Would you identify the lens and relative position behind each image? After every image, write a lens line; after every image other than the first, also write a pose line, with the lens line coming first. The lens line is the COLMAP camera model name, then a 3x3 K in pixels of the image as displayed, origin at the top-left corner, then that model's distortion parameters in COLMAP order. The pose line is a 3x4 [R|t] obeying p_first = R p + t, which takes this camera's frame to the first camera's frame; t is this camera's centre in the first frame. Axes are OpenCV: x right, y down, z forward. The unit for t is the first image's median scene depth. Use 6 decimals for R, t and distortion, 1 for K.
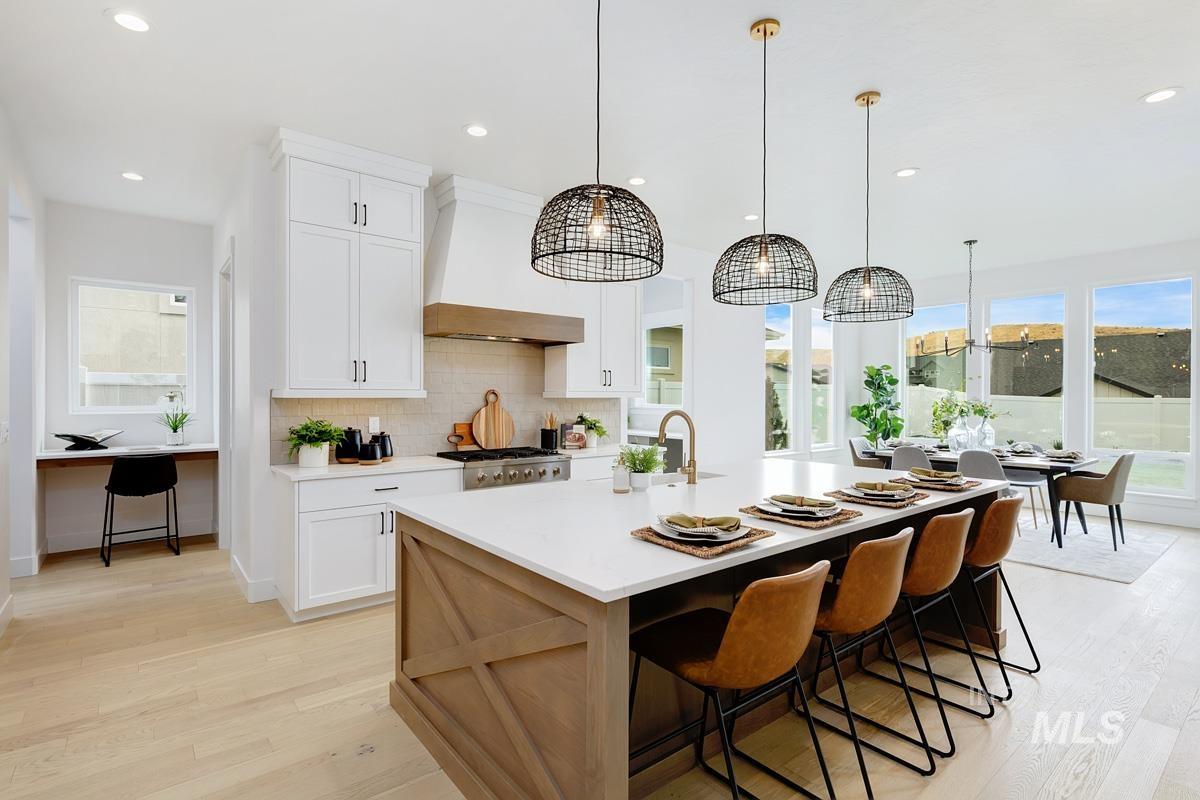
lens RADIAL K [[569.6, 0, 593.0], [0, 569.6, 400.5], [0, 0, 1]] dist [0.000797, -0.000637]
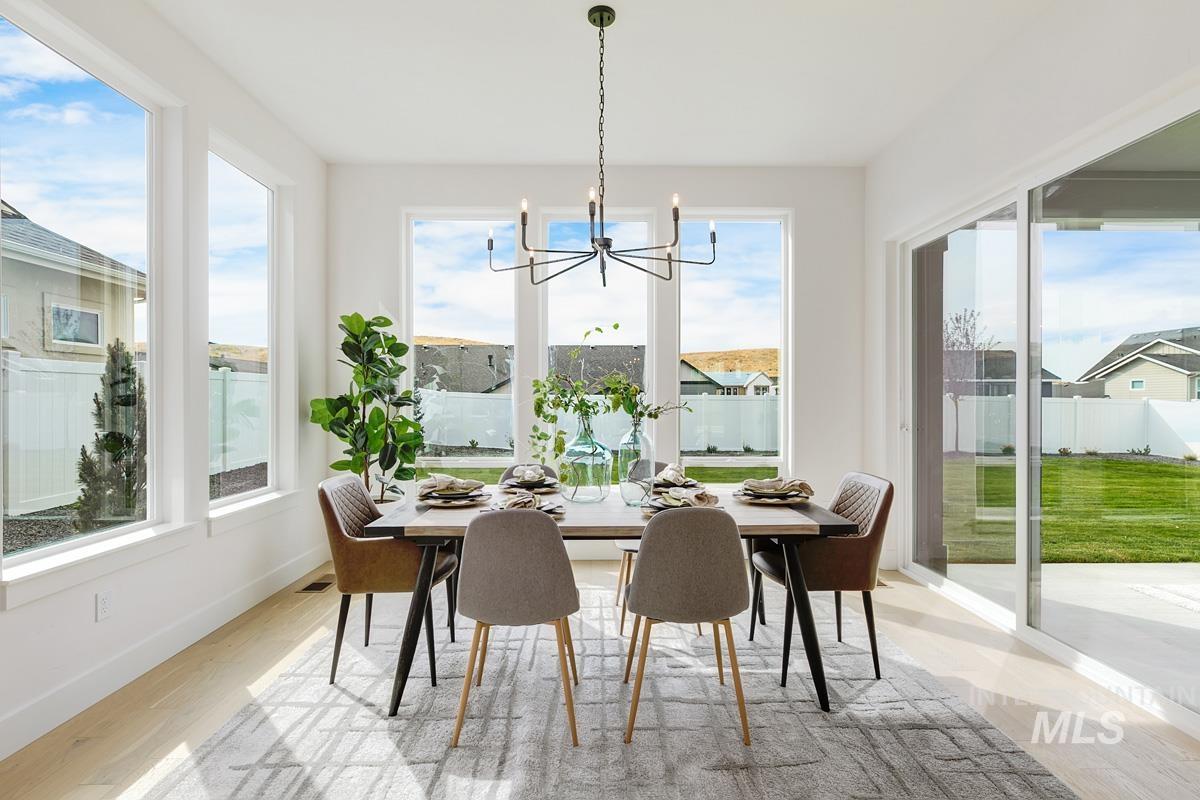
lens RADIAL K [[569.6, 0, 598.3], [0, 569.6, 404.1], [0, 0, 1]] dist [0.000797, -0.000637]
pose [[0.604290, -0.004693, 0.796751, 0.235365], [0.002359, 0.999989, 0.004101, 0.013092], [-0.796761, -0.000599, 0.604294, 0.556995]]
